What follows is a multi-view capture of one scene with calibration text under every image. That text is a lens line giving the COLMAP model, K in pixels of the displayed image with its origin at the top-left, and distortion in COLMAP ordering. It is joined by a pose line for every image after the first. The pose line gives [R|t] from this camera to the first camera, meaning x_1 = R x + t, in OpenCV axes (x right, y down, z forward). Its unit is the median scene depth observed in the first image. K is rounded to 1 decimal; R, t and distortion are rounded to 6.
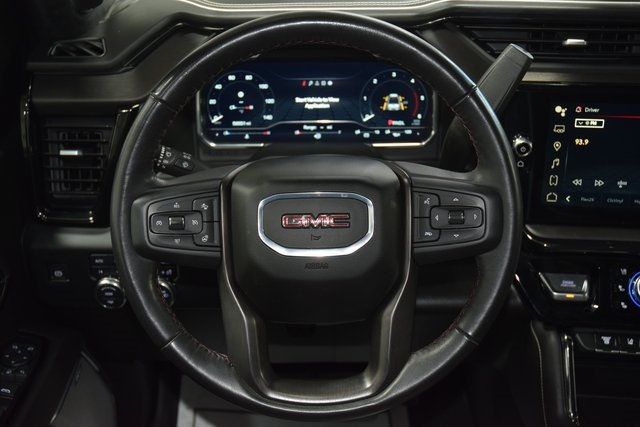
lens RADIAL K [[843.7, 0, 319.5], [0, 843.7, 213.6], [0, 0, 1]] dist [0.036108, 0.000000]
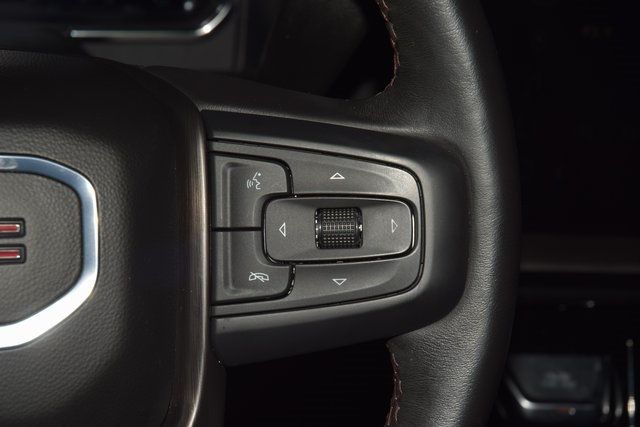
lens RADIAL K [[1923.1, 0, 319.5], [0, 1923.1, 214.1], [0, 0, 1]] dist [0.399135, 0.000000]
pose [[0.981916, -0.011888, 0.188944, 0.006647], [0.011646, 0.999929, 0.002392, -0.002963], [-0.188959, -0.000148, 0.981985, 0.231136]]
